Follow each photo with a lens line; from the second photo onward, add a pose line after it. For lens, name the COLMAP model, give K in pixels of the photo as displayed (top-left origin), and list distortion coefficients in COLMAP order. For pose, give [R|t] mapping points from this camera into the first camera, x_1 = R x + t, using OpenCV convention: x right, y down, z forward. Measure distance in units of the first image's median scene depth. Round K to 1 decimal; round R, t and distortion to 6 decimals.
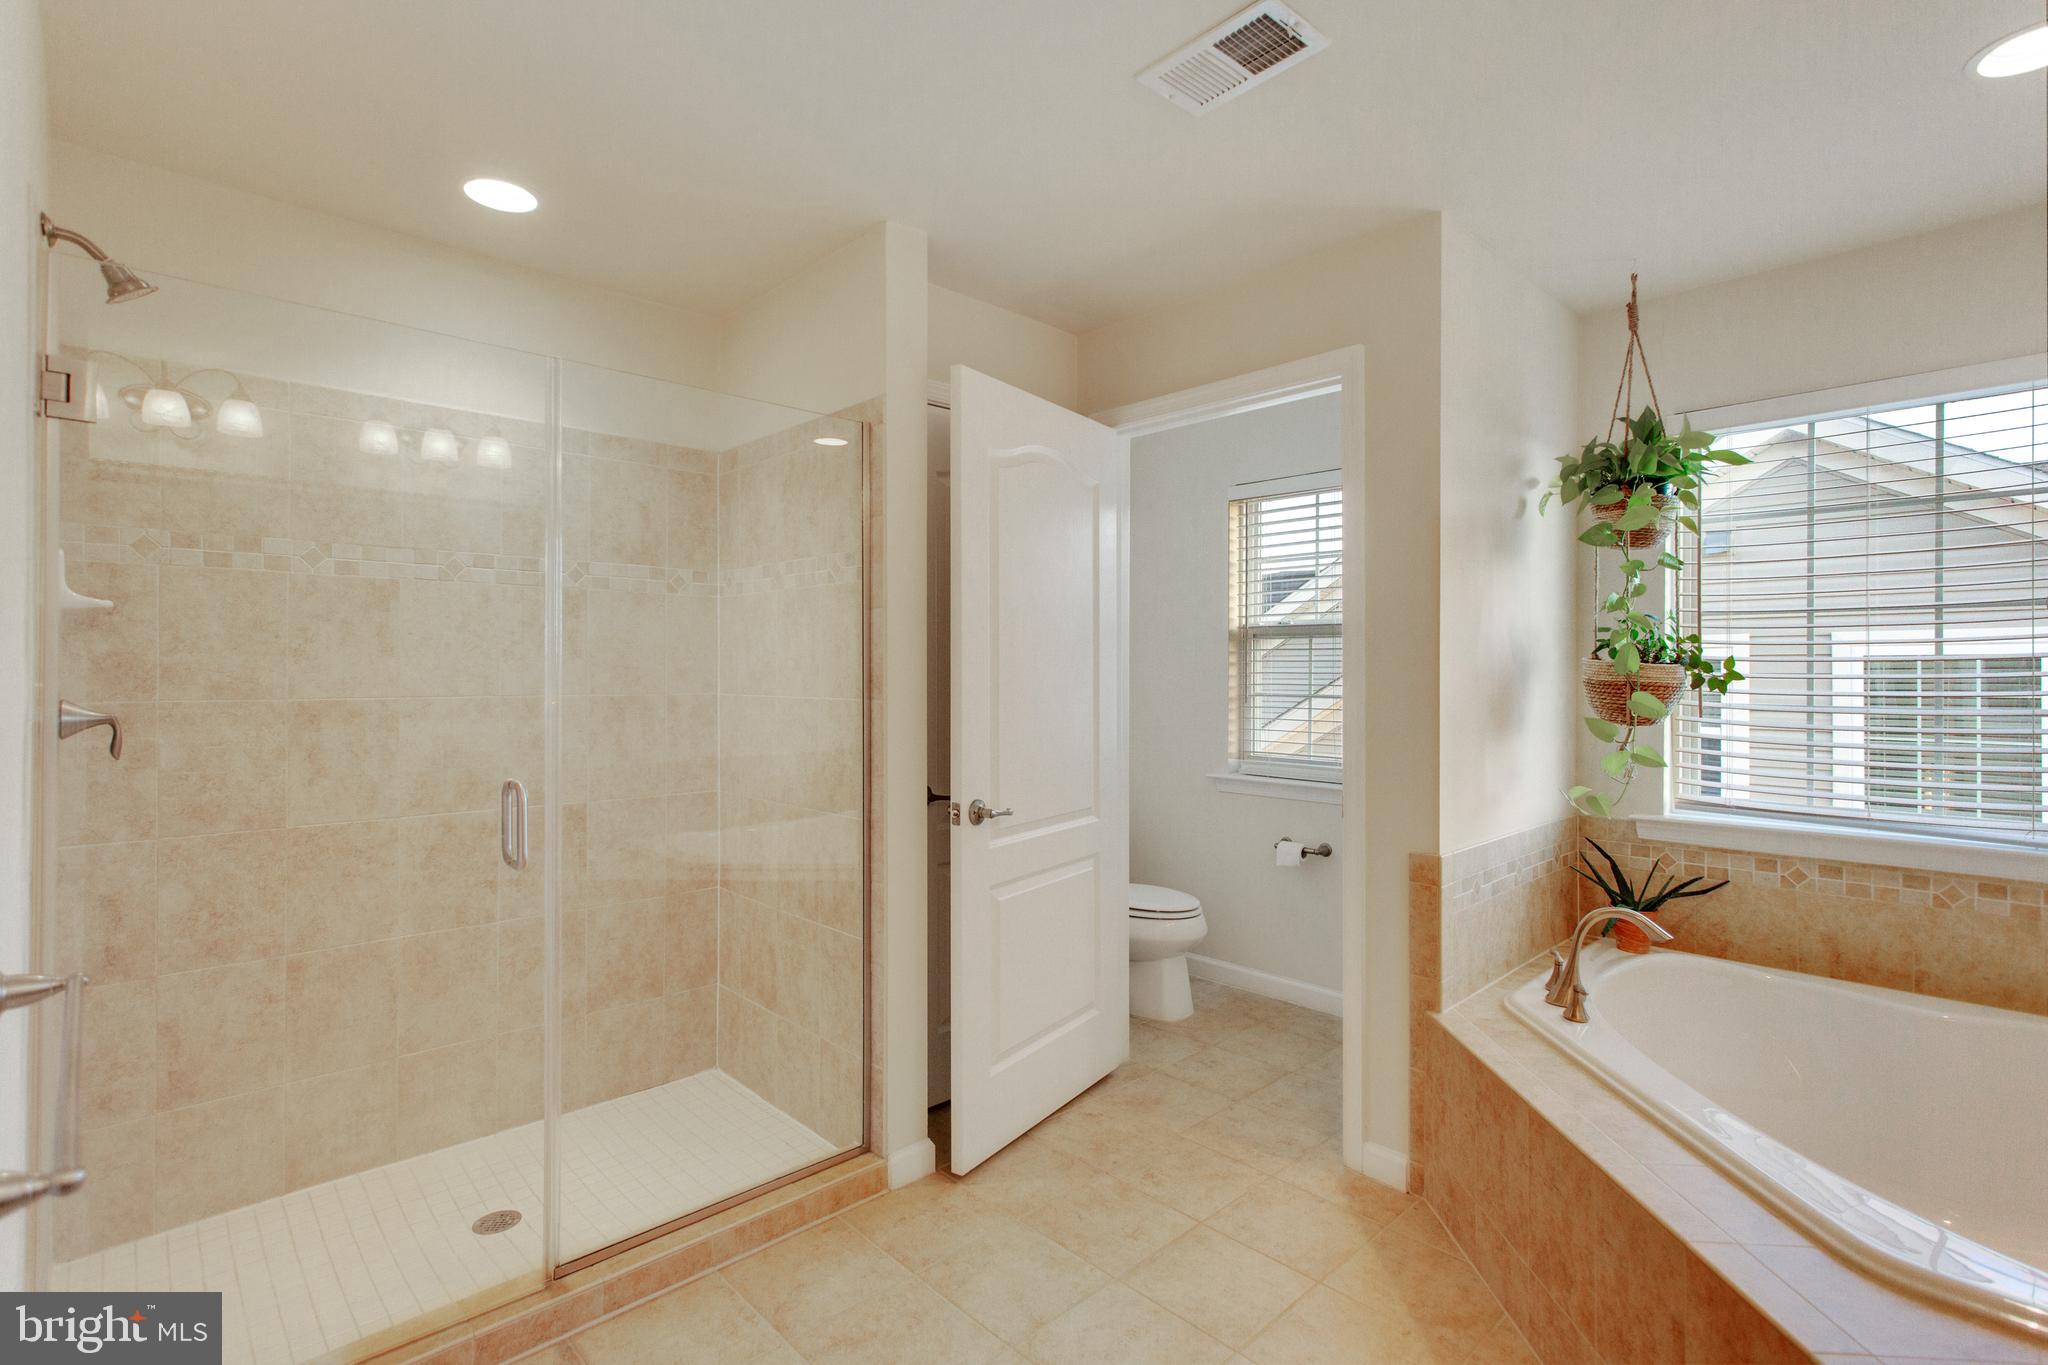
lens RADIAL K [[979.9, 0, 1022.4], [0, 979.9, 668.7], [0, 0, 1]] dist [0.014123, 0.000113]
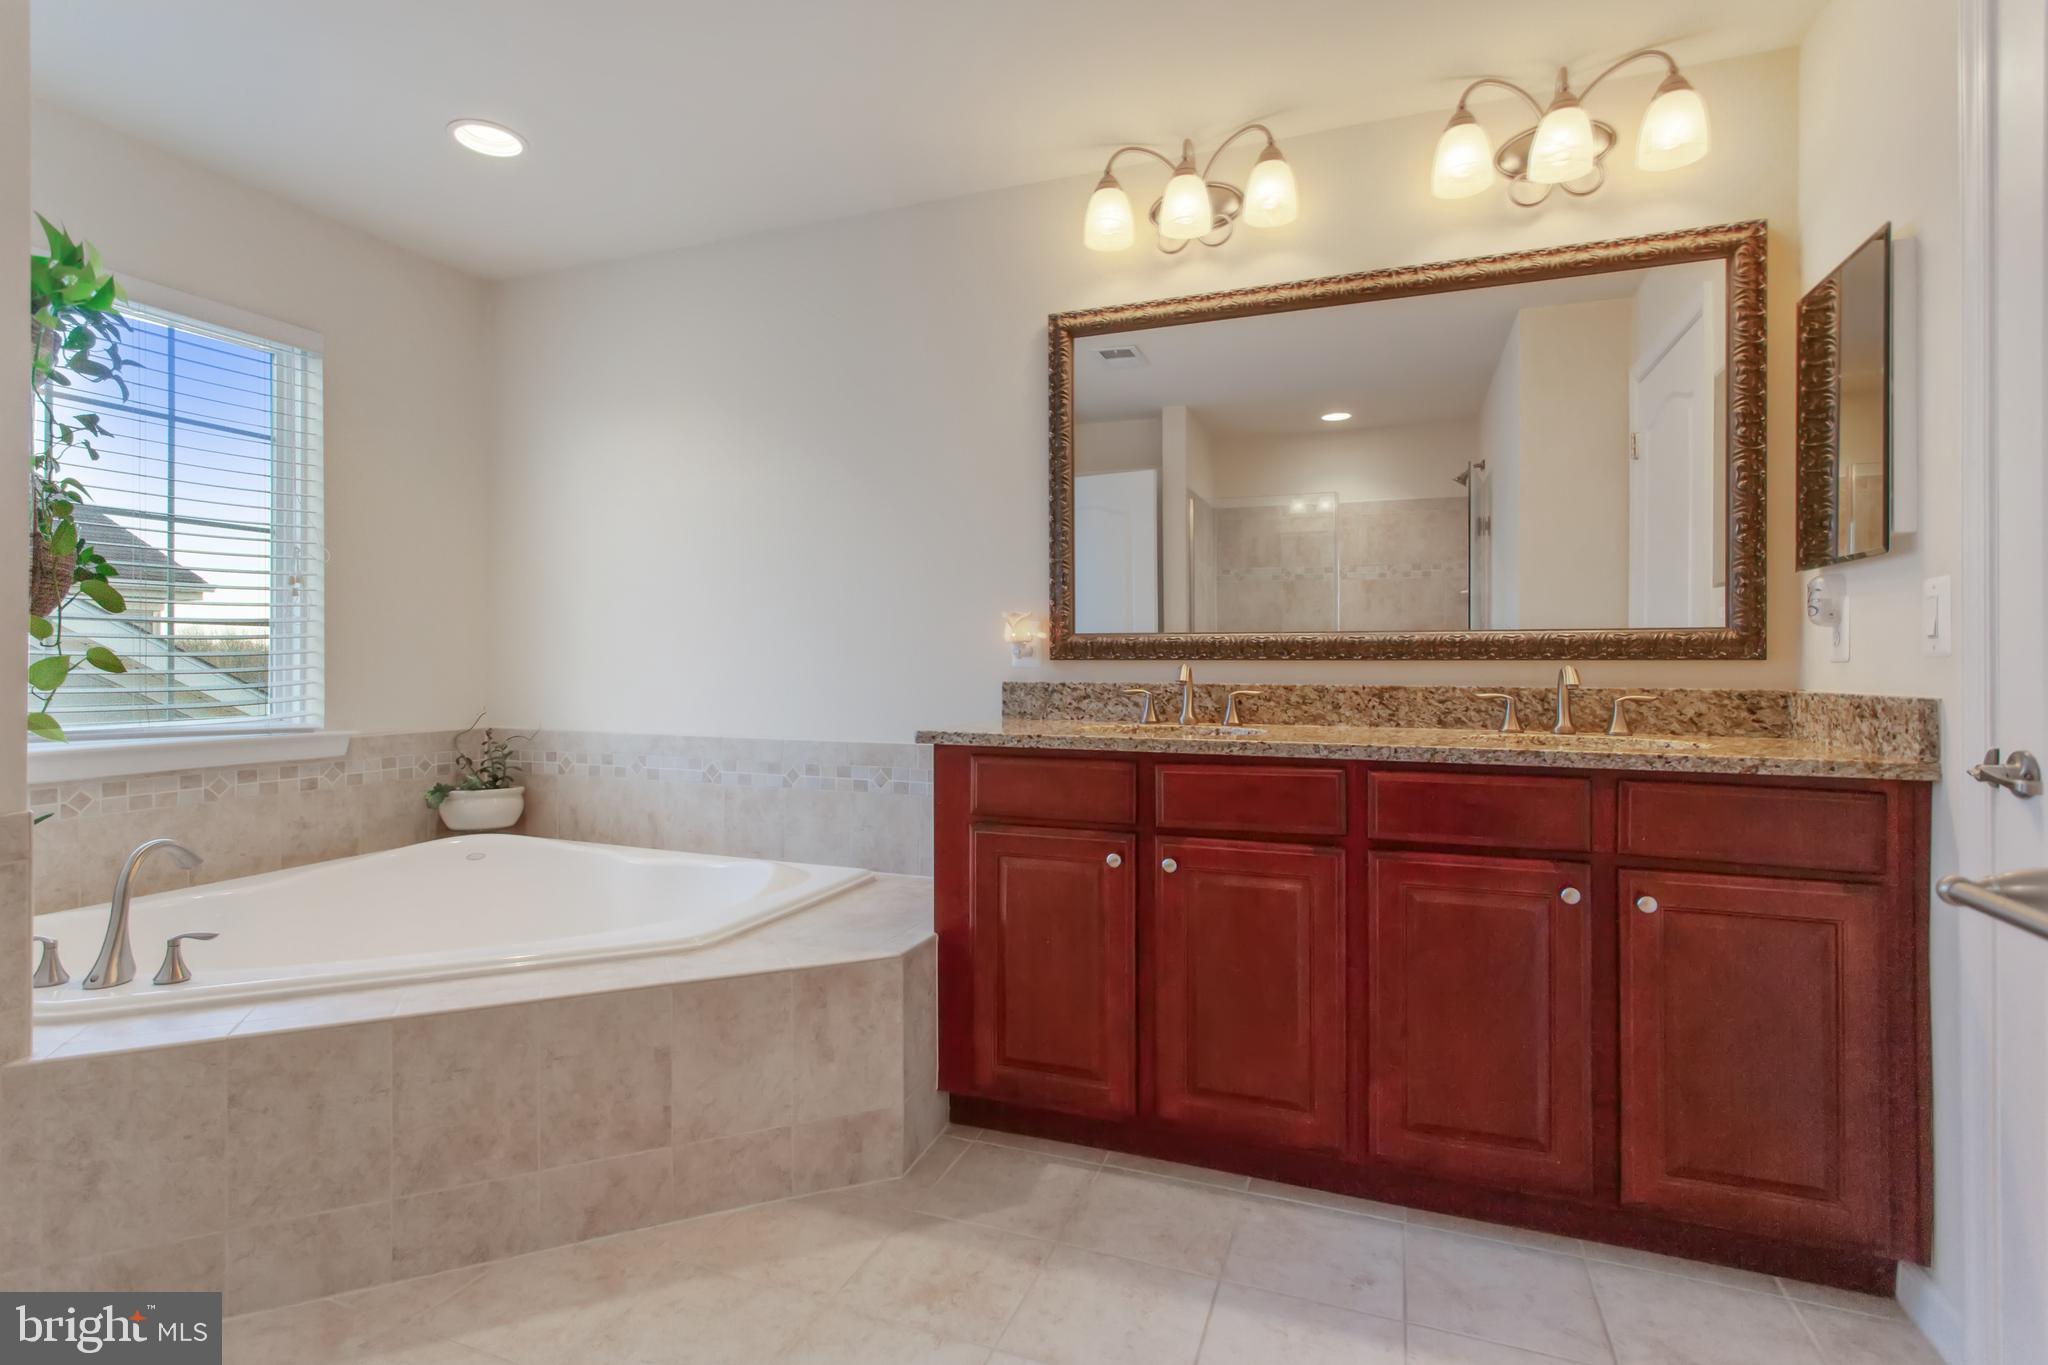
lens RADIAL K [[970.7, 0, 1028.1], [0, 970.7, 662.1], [0, 0, 1]] dist [-0.000556, -0.000102]
pose [[-0.431767, -0.002235, 0.901982, -0.385505], [-0.005897, 0.999983, -0.000345, 0.081021], [-0.901966, -0.005468, -0.431773, 0.619947]]
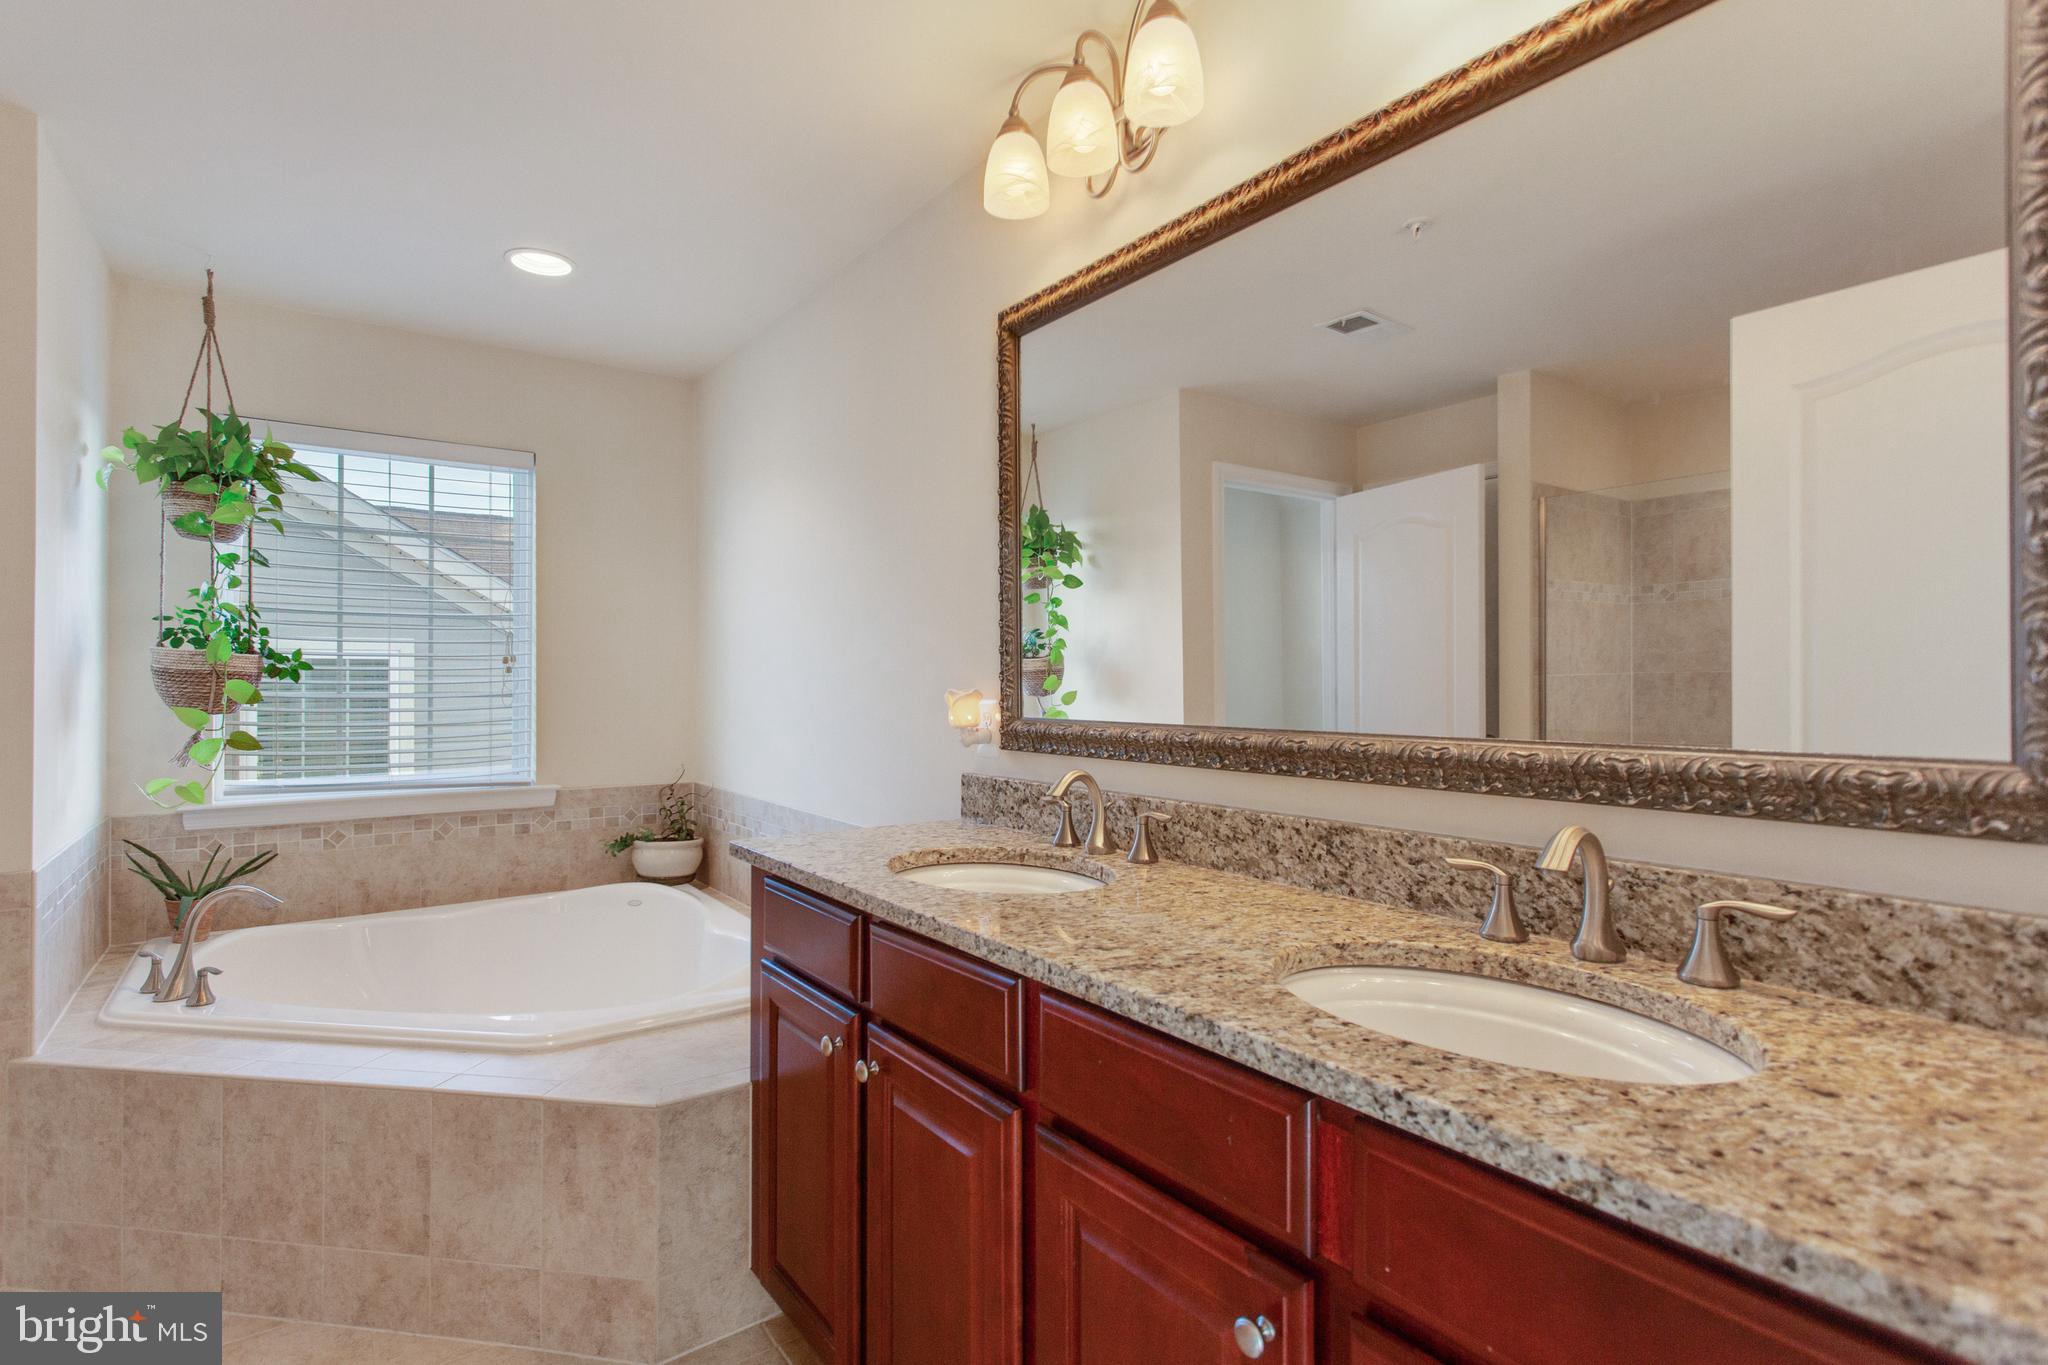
lens RADIAL K [[983.8, 0, 1023.2], [0, 983.8, 678.0], [0, 0, 1]] dist [0.002883, 0.000074]
pose [[0.128560, 0.003742, 0.991695, -0.283867], [-0.002526, 0.999991, -0.003446, 0.022086], [-0.991699, -0.002062, 0.128568, 0.038613]]
